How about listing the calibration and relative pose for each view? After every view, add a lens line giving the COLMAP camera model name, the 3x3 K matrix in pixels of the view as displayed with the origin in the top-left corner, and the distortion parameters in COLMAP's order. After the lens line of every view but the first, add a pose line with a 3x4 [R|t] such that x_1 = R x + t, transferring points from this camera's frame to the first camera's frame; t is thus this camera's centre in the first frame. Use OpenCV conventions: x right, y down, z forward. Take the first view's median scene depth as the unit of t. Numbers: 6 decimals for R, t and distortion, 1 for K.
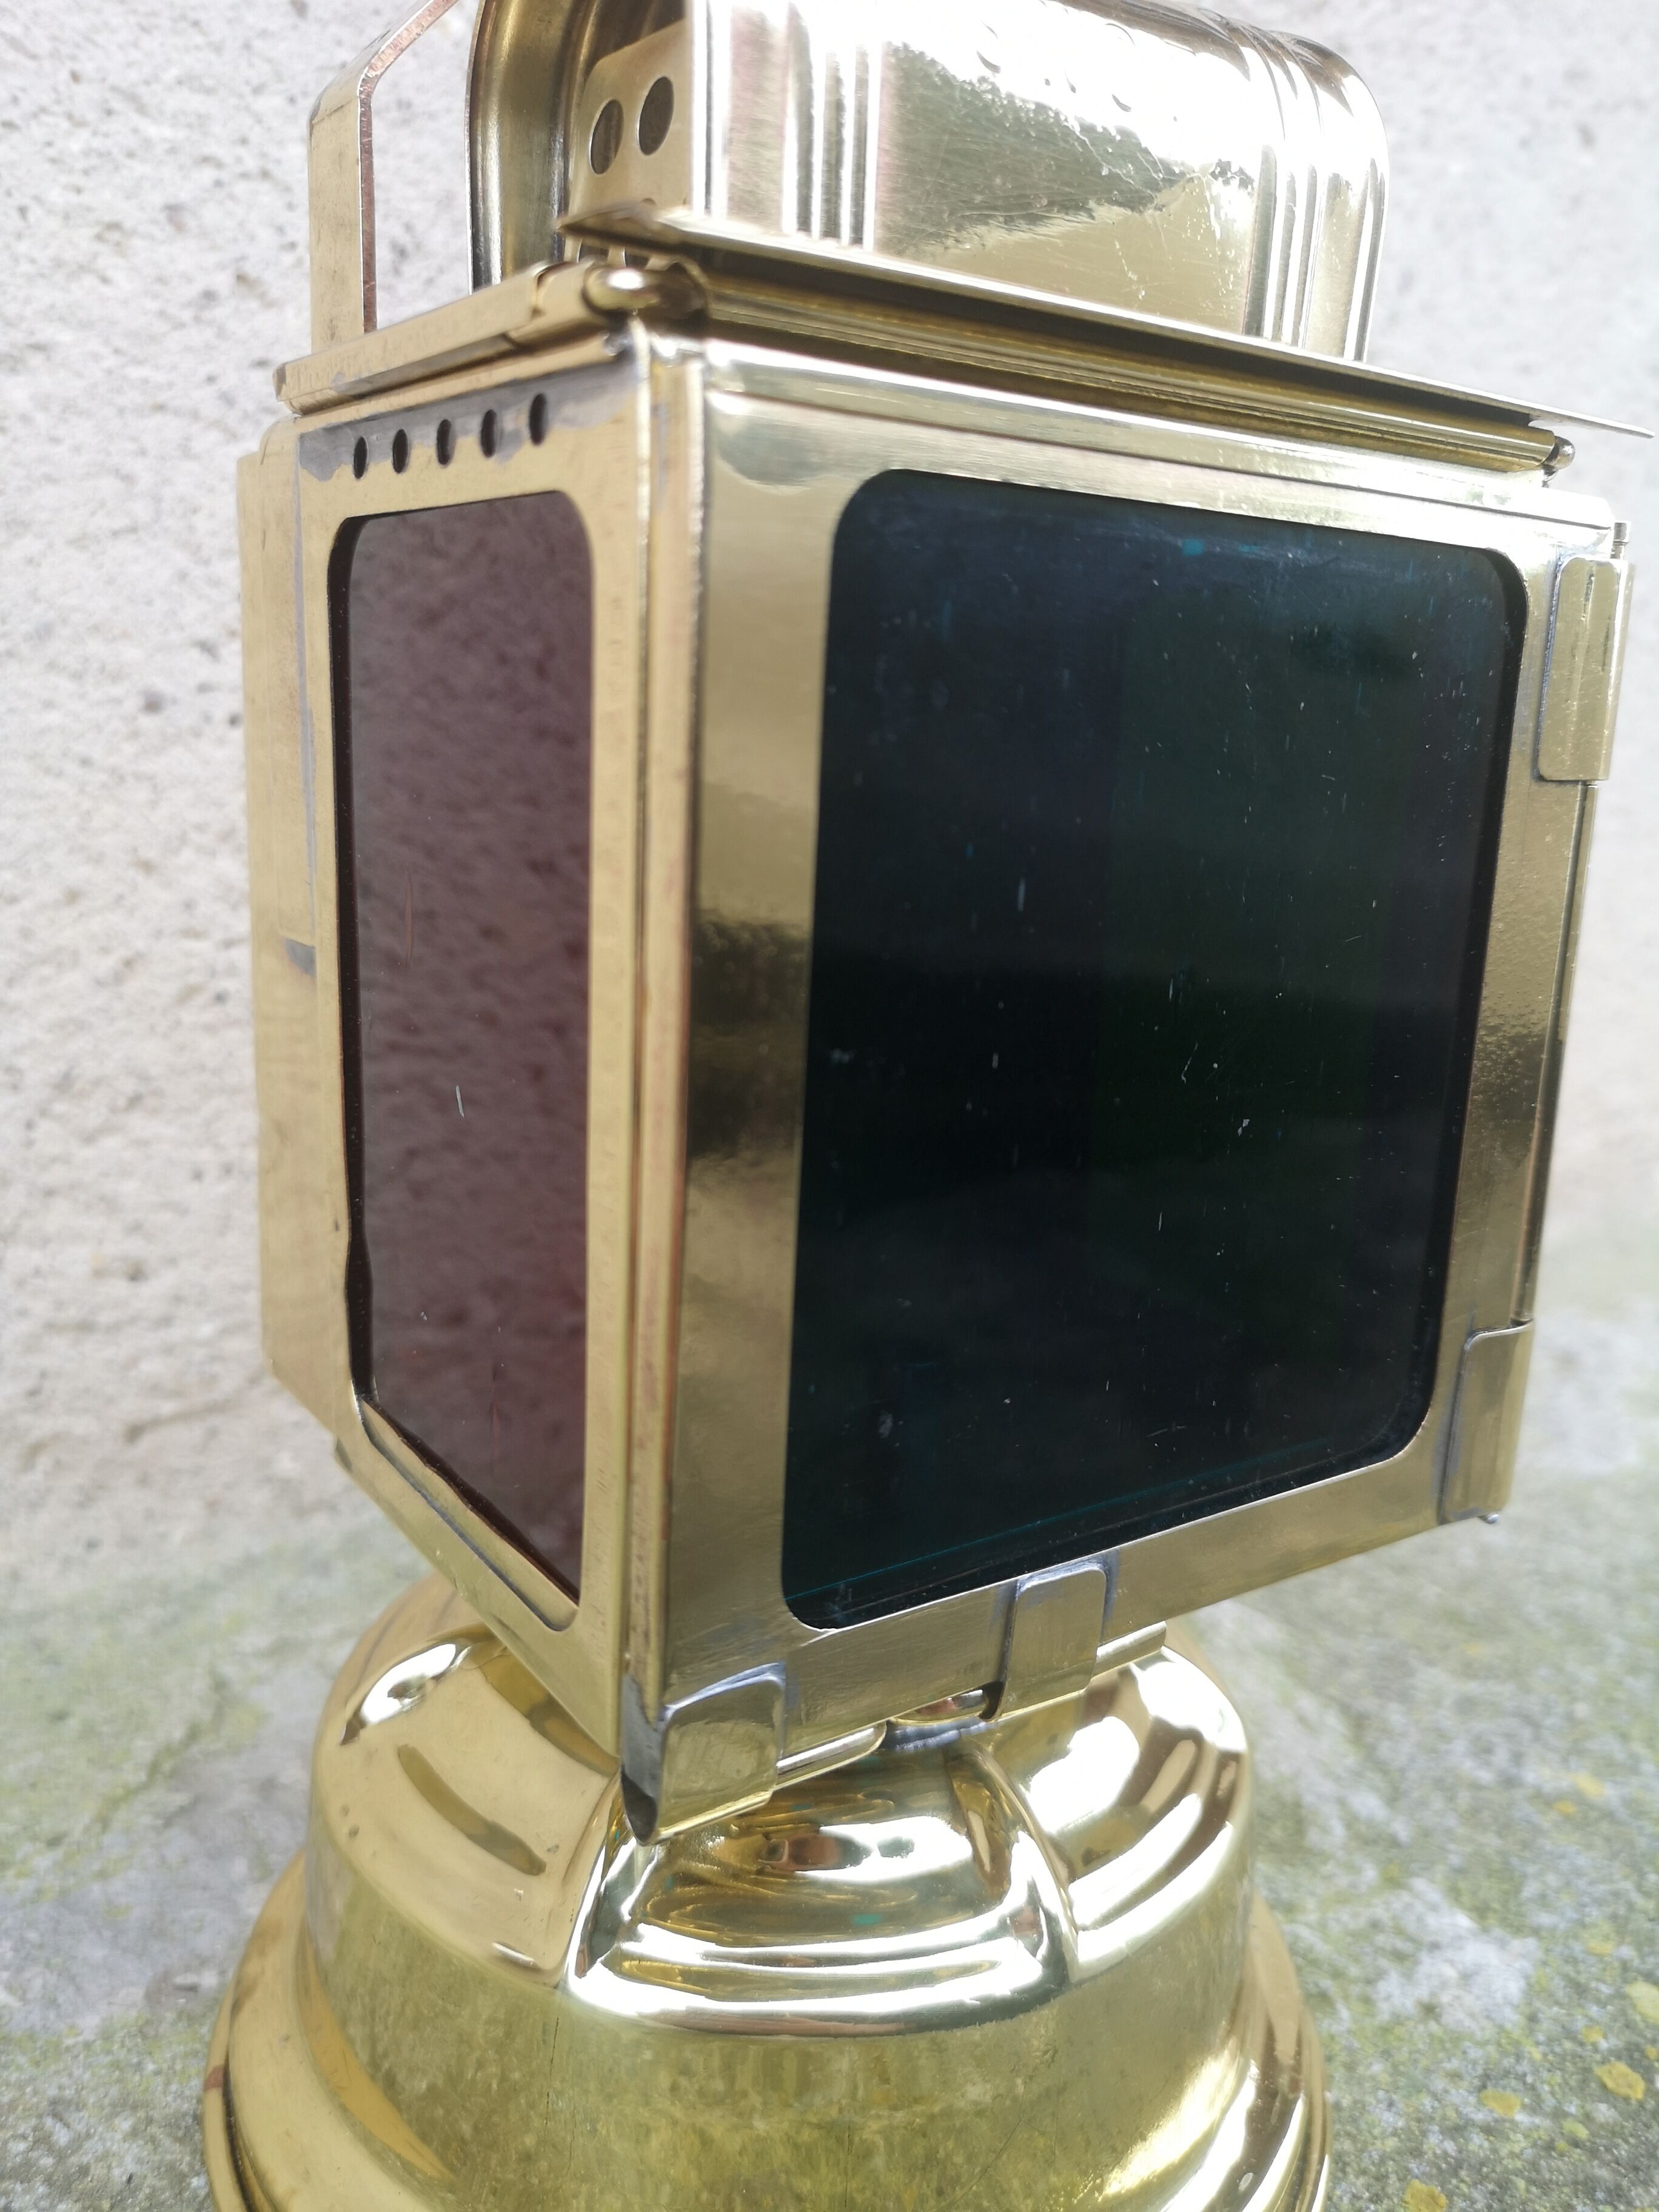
lens RADIAL K [[1777.5, 0, 828.3], [0, 1777.5, 1094.7], [0, 0, 1]] dist [0.001746, -0.008165]
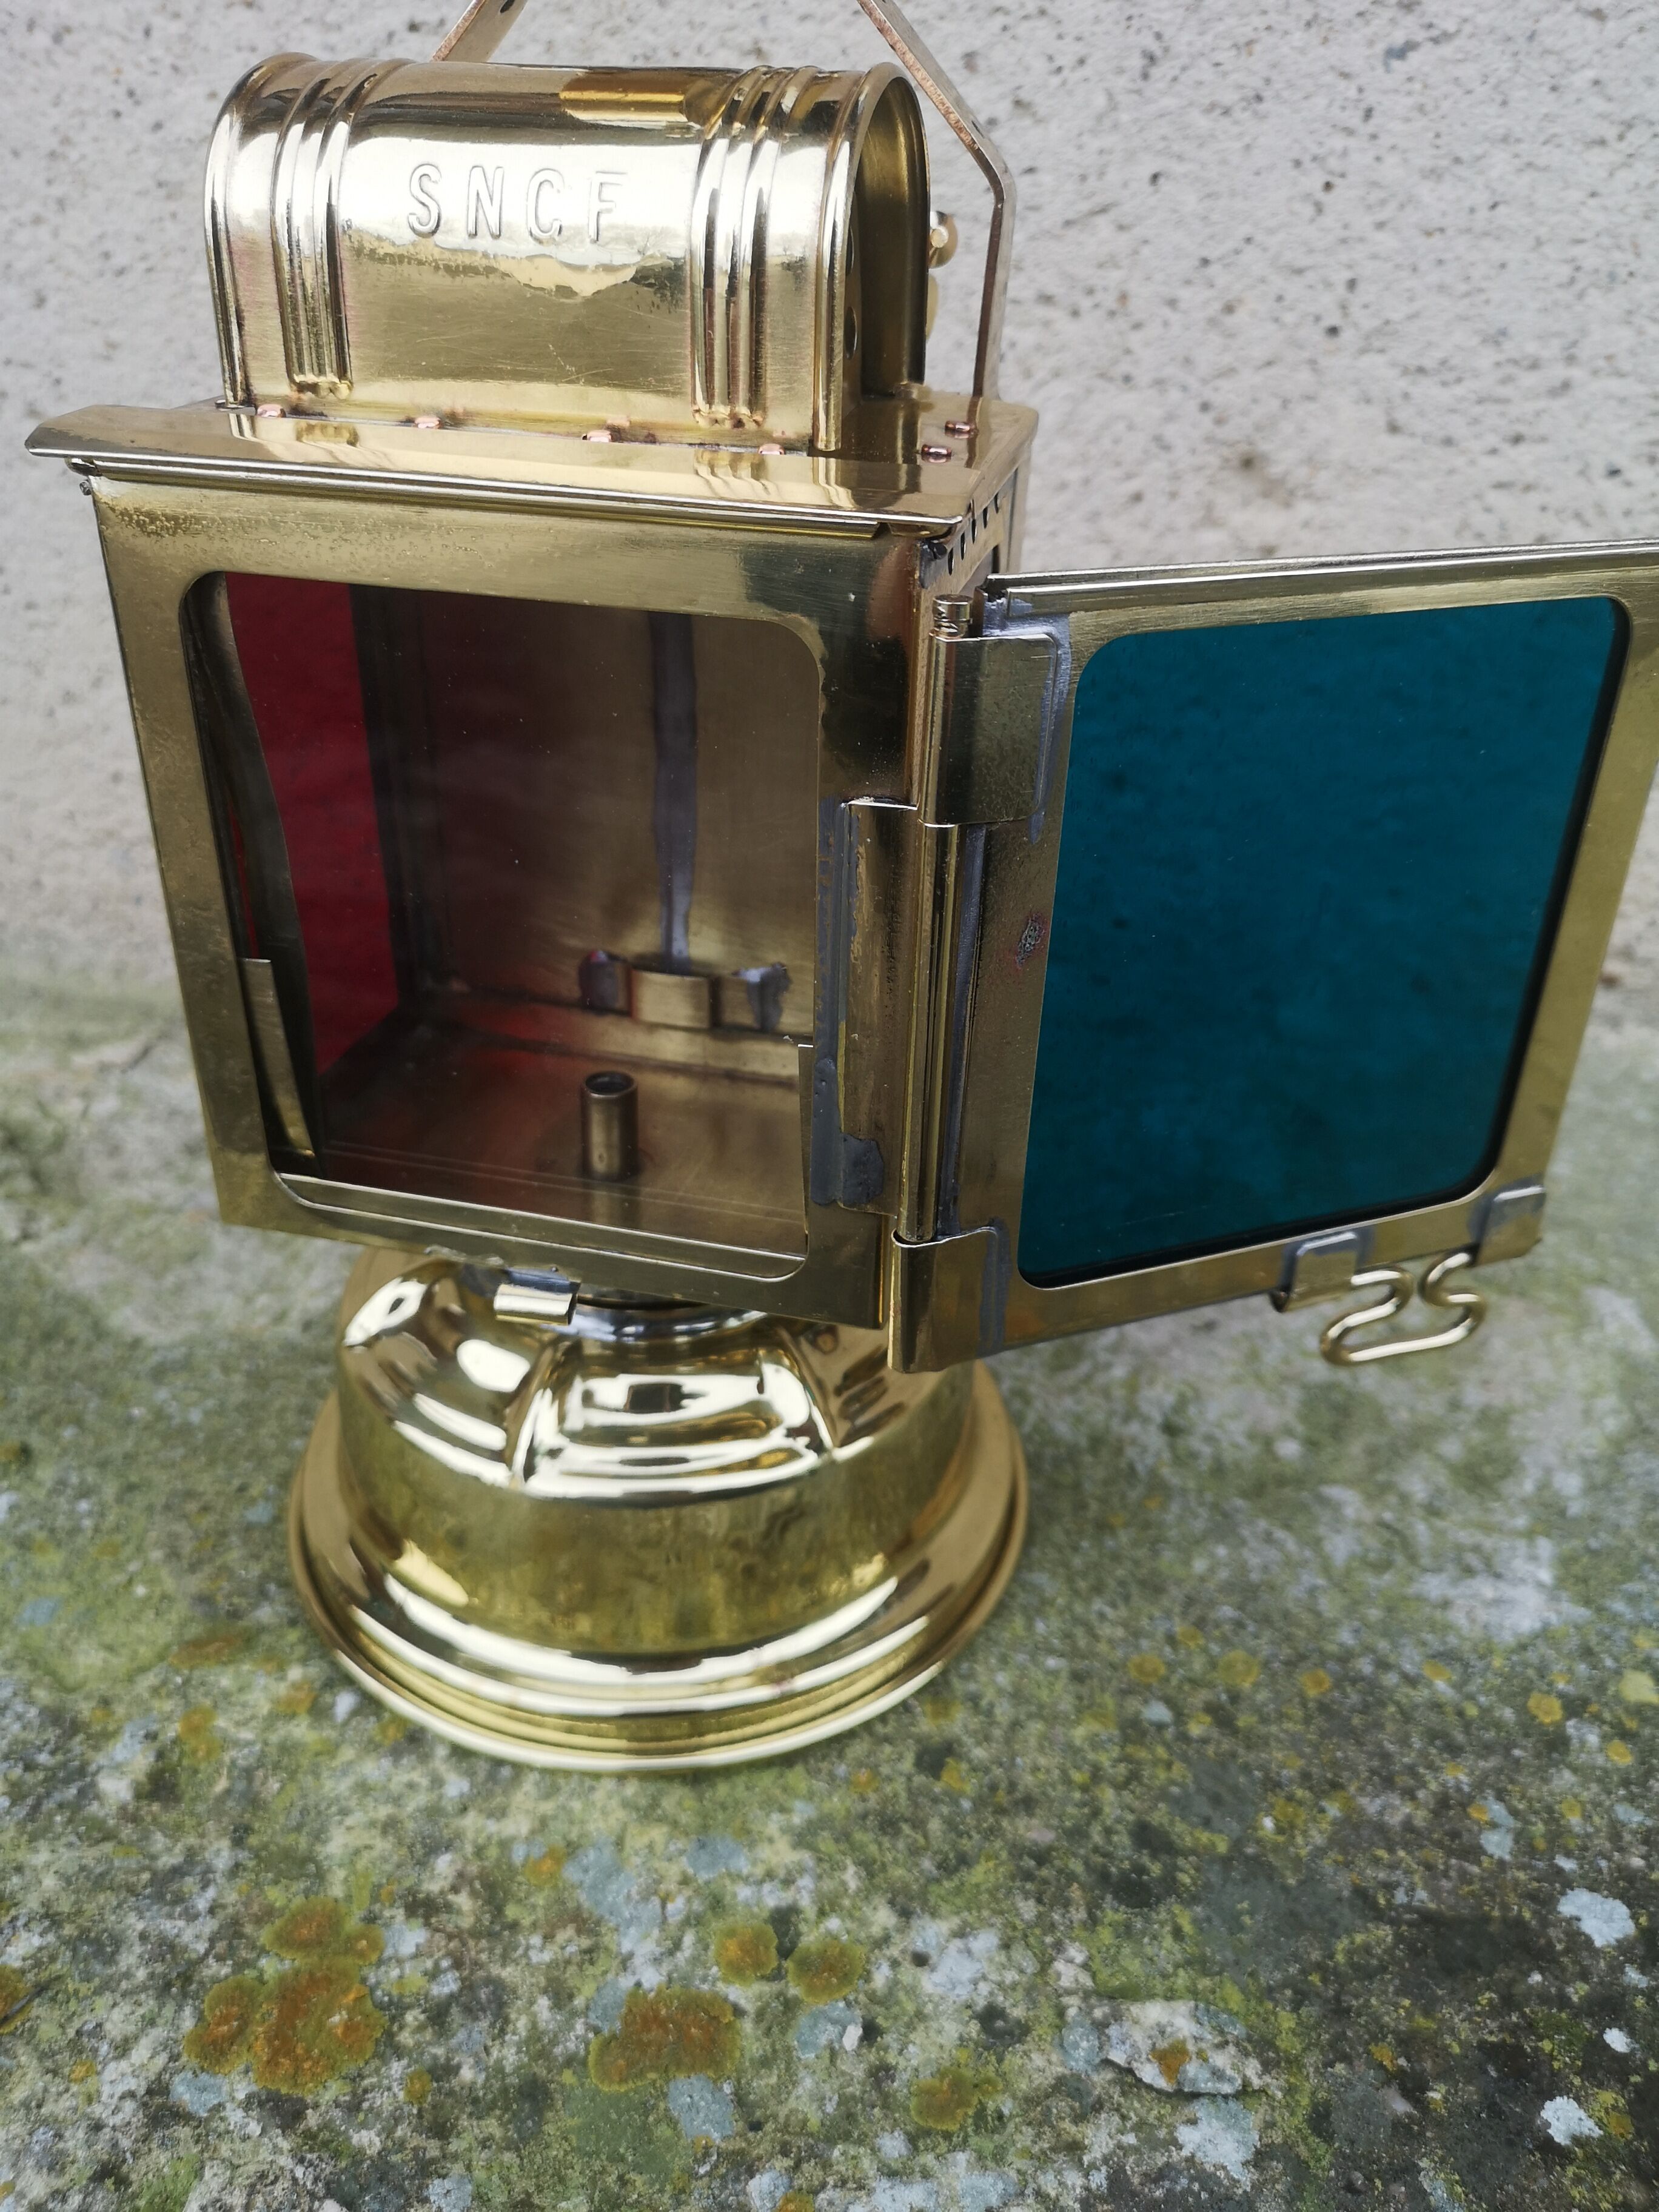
lens RADIAL K [[1746.1, 0, 839.9], [0, 1746.1, 1102.6], [0, 0, 1]] dist [0.029899, -0.050058]
pose [[0.761139, 0.291017, -0.579634, 0.533024], [-0.111316, 0.939039, 0.325291, -0.180446], [0.638964, -0.183069, 0.747135, -0.173426]]
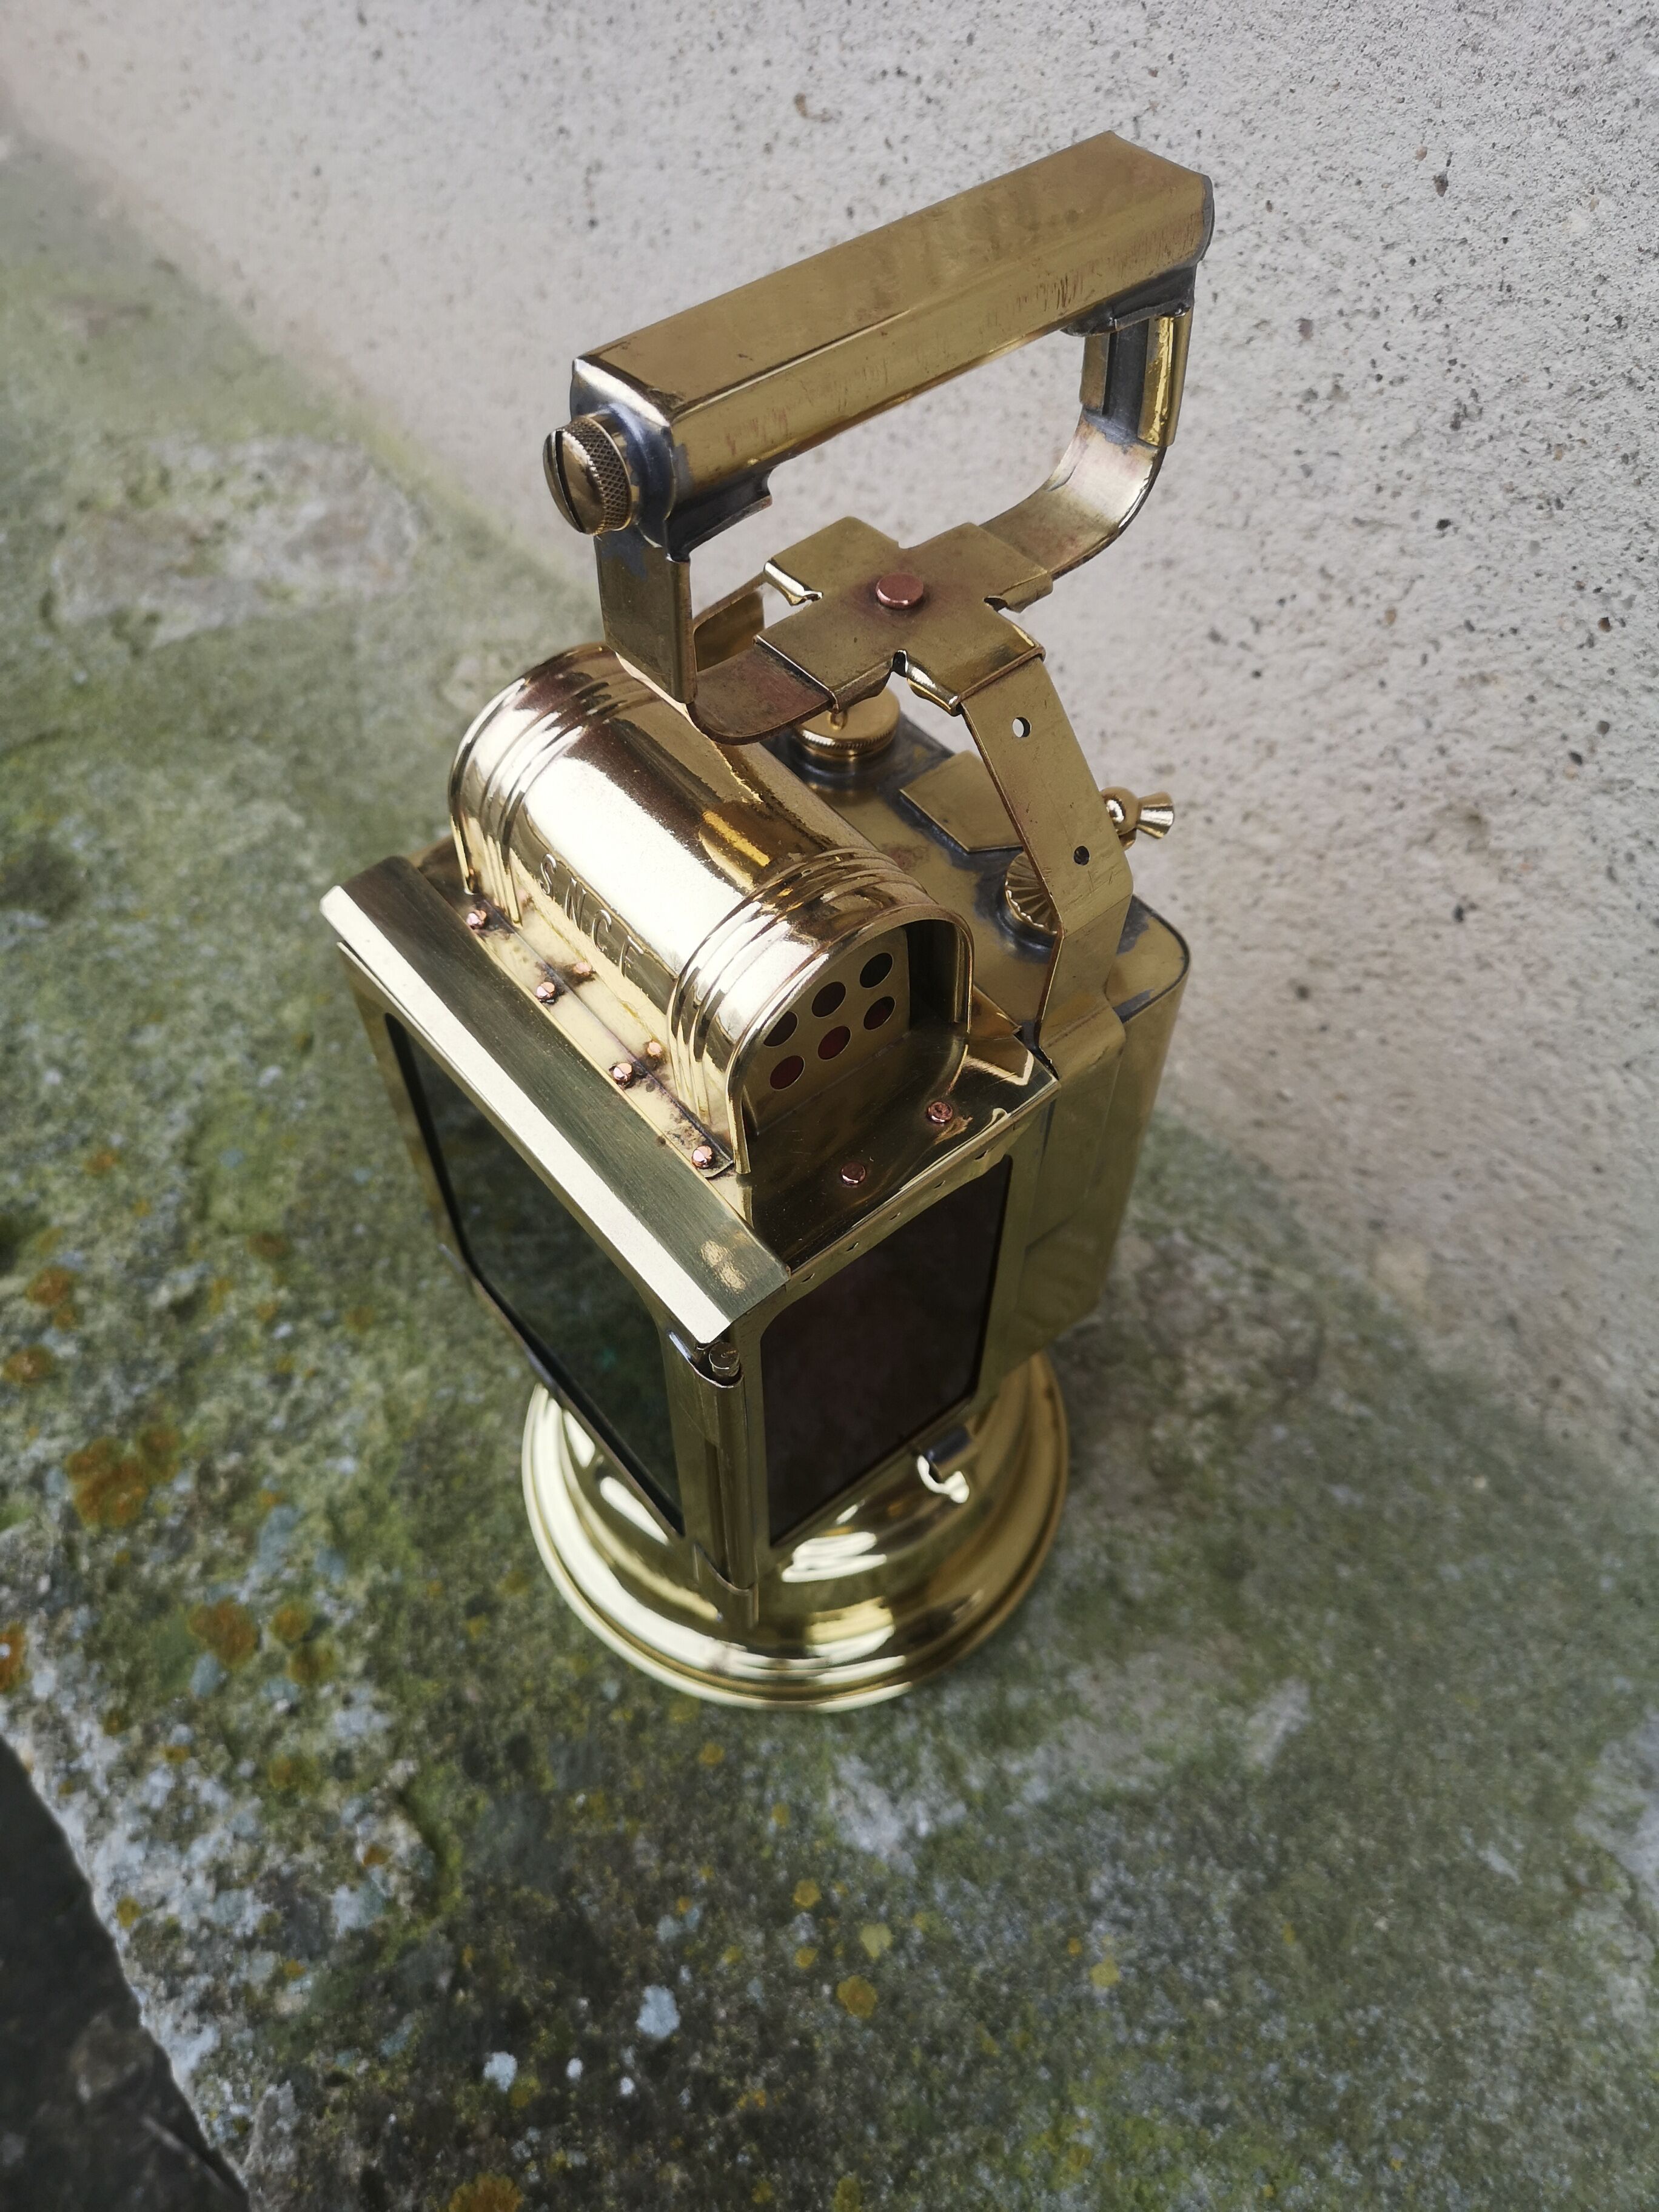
lens RADIAL K [[1728.8, 0, 832.6], [0, 1728.8, 1102.8], [0, 0, 1]] dist [0.035227, -0.044150]
pose [[0.086602, 0.768249, -0.634266, 0.740980], [-0.221166, 0.635597, 0.739664, -0.951016], [0.971383, 0.076222, 0.224954, 0.463637]]
